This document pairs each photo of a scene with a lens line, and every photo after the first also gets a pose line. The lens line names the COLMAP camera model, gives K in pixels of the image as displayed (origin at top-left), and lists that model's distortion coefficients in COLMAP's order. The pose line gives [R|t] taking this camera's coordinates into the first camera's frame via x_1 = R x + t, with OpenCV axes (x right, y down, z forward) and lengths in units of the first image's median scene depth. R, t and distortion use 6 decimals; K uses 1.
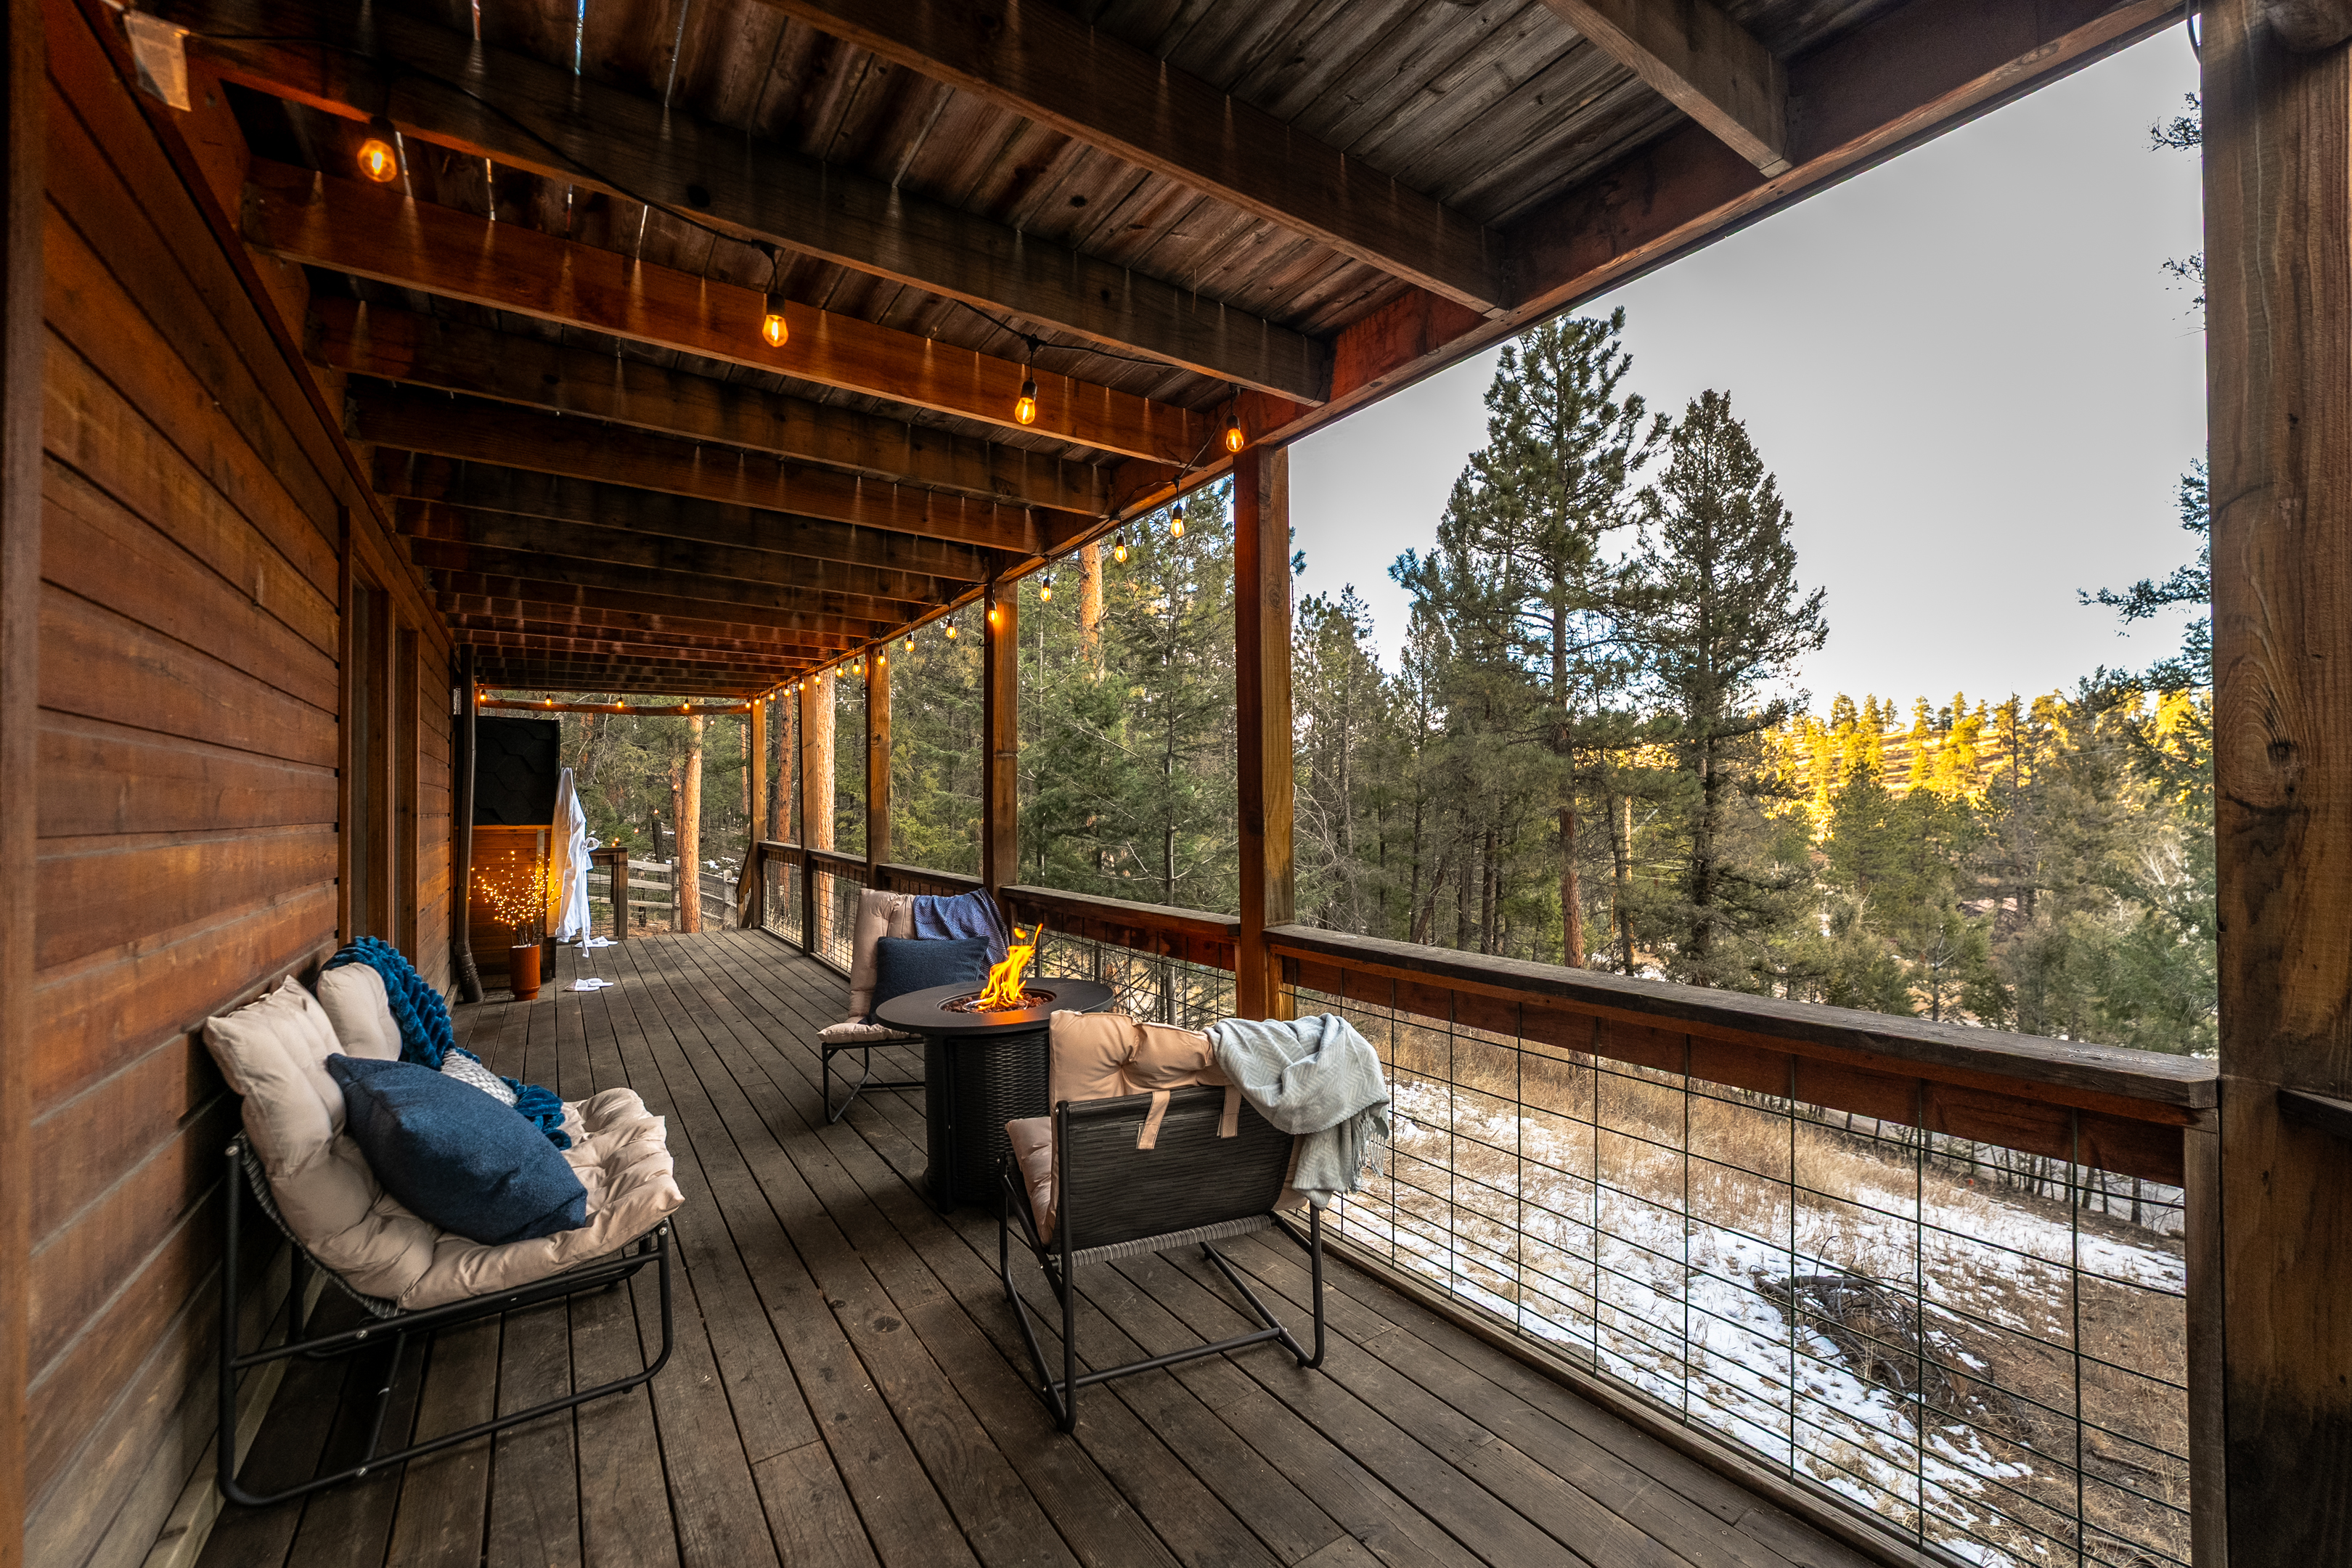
lens RADIAL K [[951.3, 0, 1176.0], [0, 951.3, 784.0], [0, 0, 1]] dist [-0.022106, 0.005883]
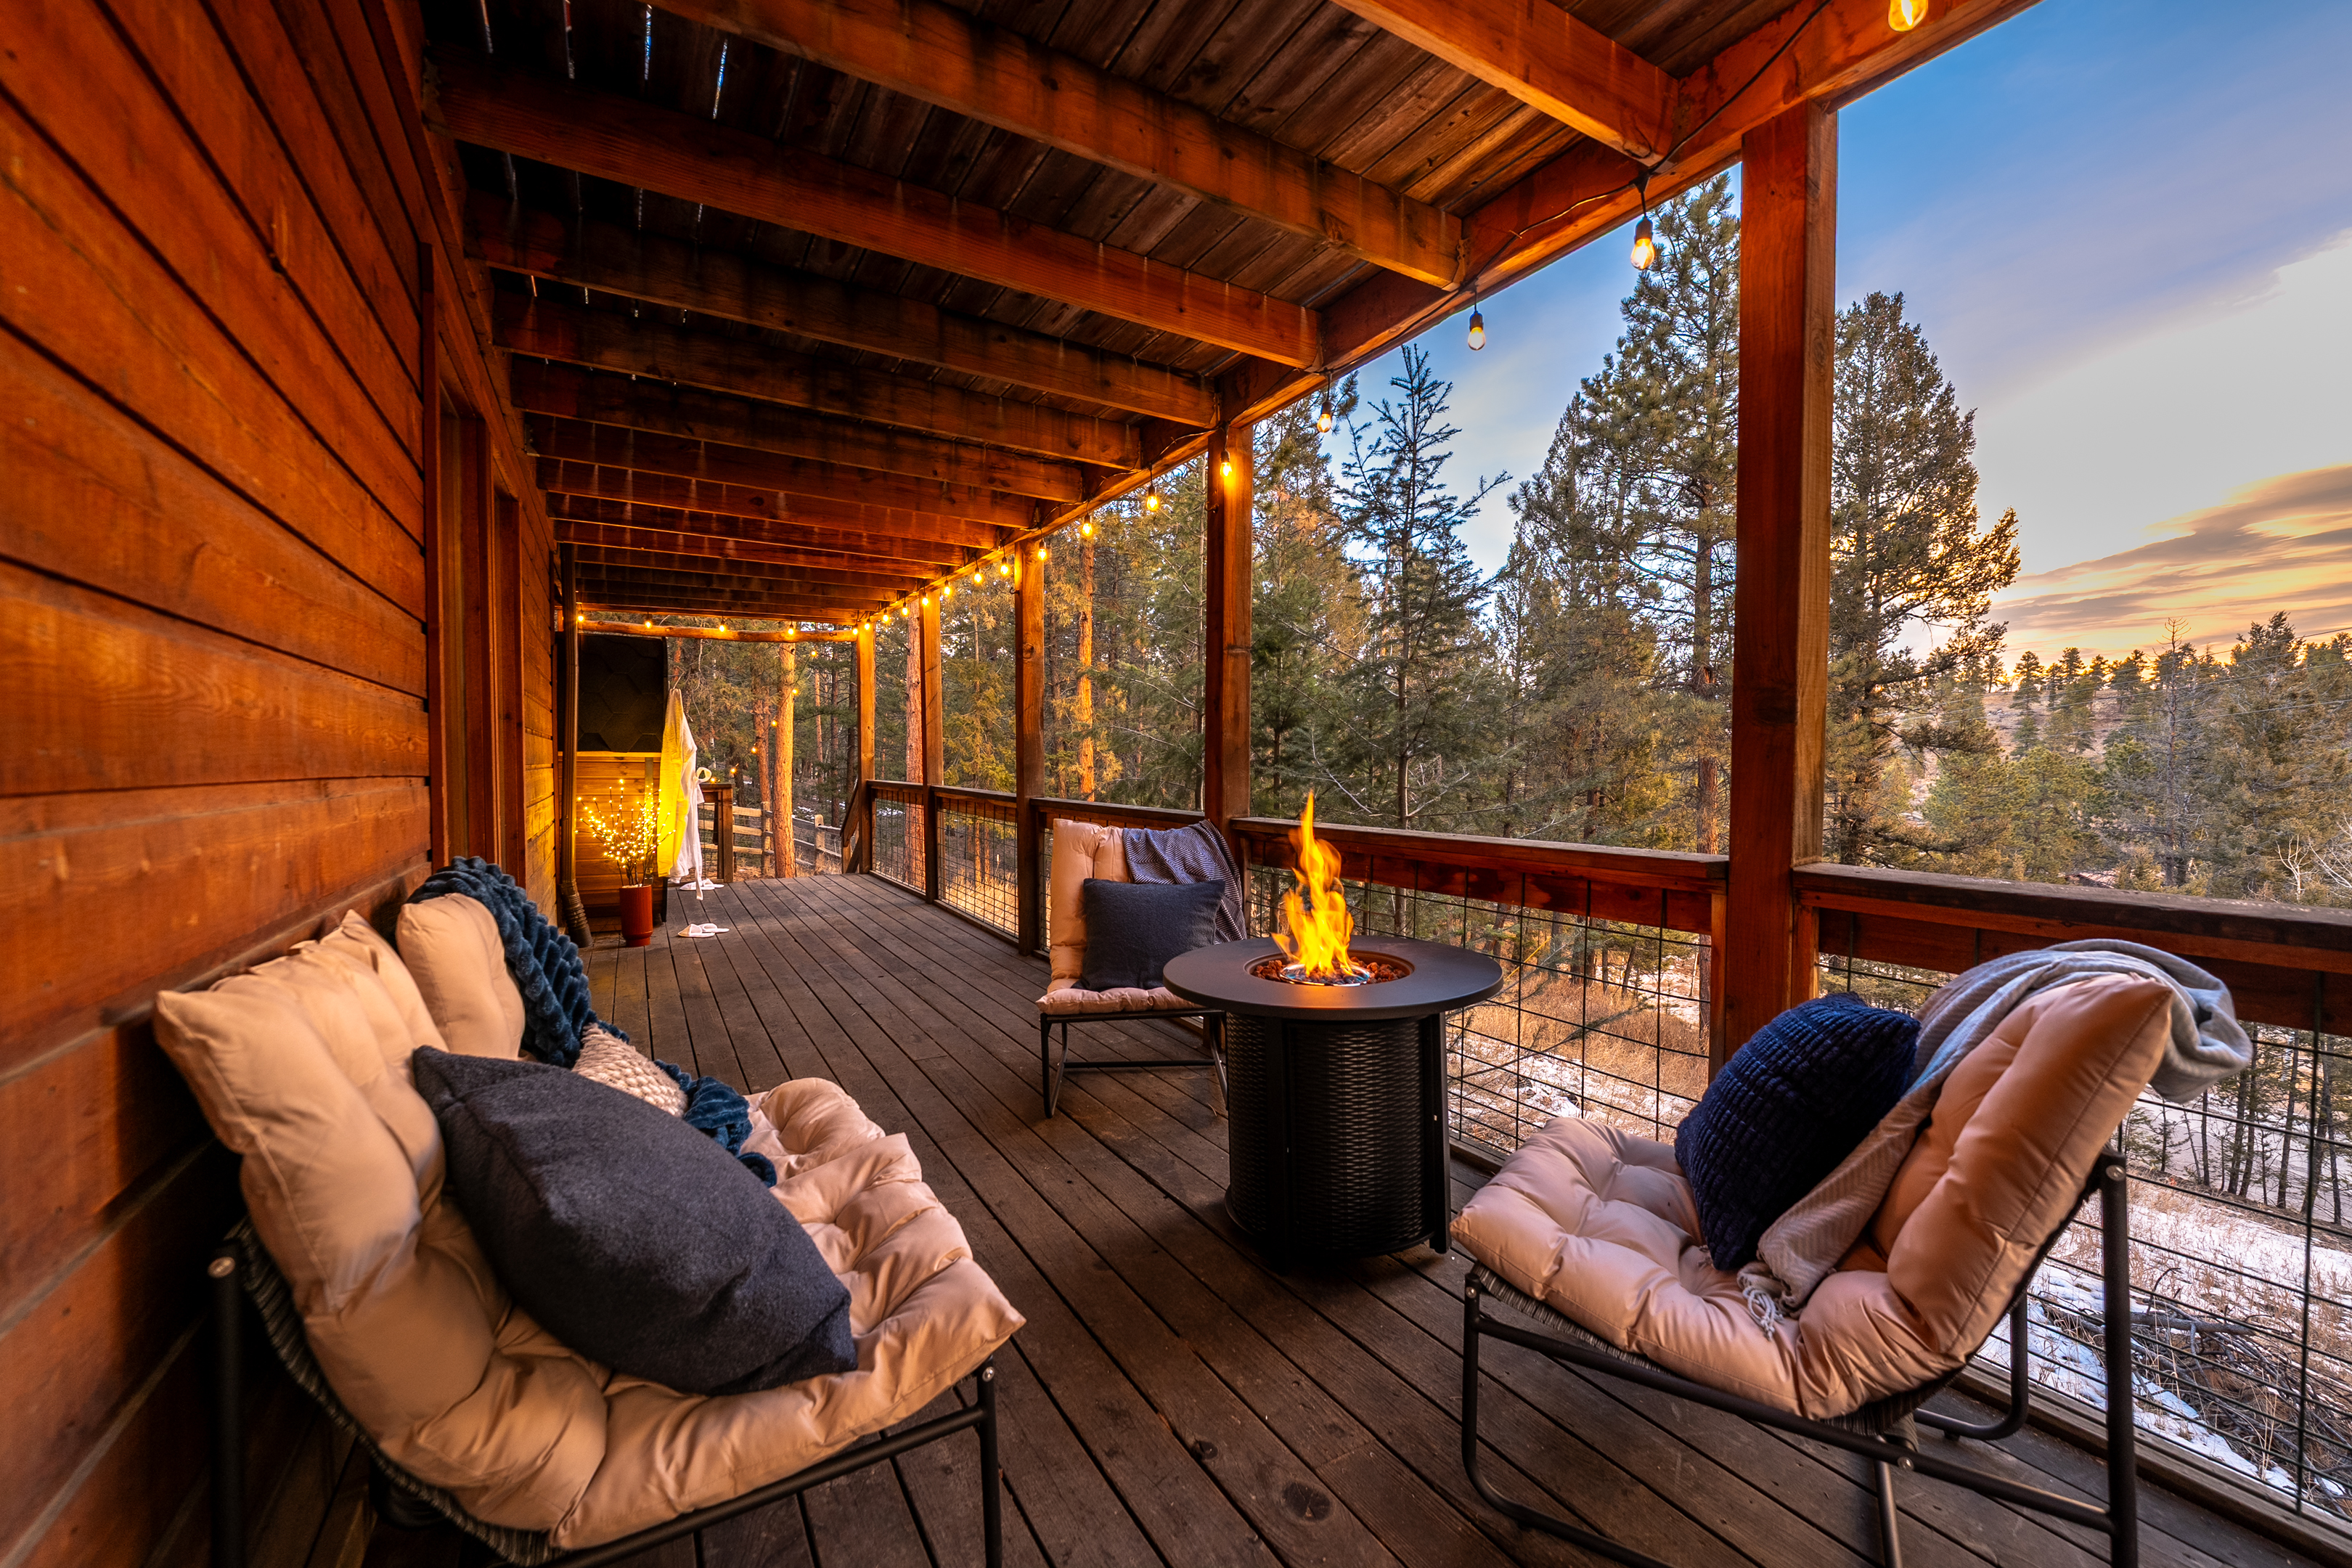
lens RADIAL K [[956.7, 0, 1165.7], [0, 956.7, 785.5], [0, 0, 1]] dist [-0.021487, 0.005587]
pose [[0.997246, 0.010618, -0.073394, -0.244834], [-0.007119, 0.998833, 0.047771, 0.058772], [0.073816, -0.047116, 0.996158, 0.281303]]
